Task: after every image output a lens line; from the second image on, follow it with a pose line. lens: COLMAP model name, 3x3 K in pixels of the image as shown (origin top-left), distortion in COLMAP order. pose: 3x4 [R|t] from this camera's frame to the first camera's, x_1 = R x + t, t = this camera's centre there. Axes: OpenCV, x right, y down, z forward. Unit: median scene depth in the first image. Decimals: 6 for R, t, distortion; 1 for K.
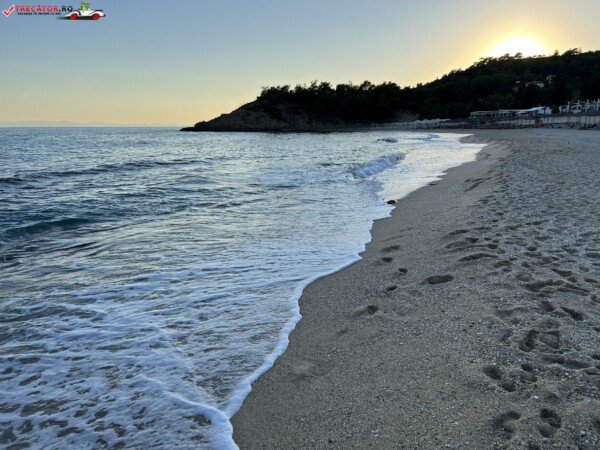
lens RADIAL K [[446.5, 0, 305.5], [0, 446.5, 223.3], [0, 0, 1]] dist [0.029462, -0.038355]
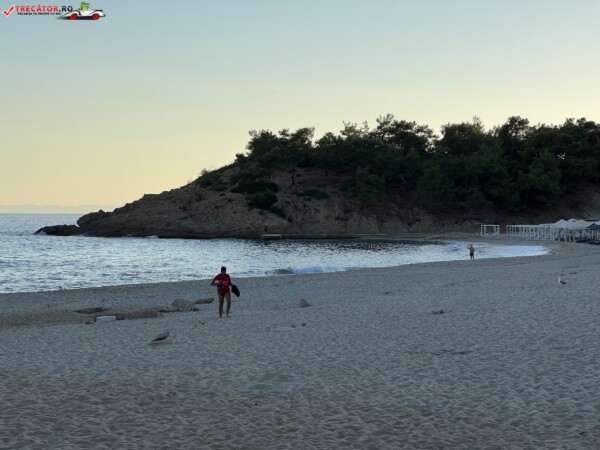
lens RADIAL K [[1322.2, 0, 316.5], [0, 1322.2, 223.2], [0, 0, 1]] dist [0.116895, 0.000000]
pose [[0.989818, 0.016565, -0.141371, 0.135806], [-0.045515, 0.977893, -0.204091, 0.022633], [0.134865, 0.208448, 0.968690, -0.148213]]
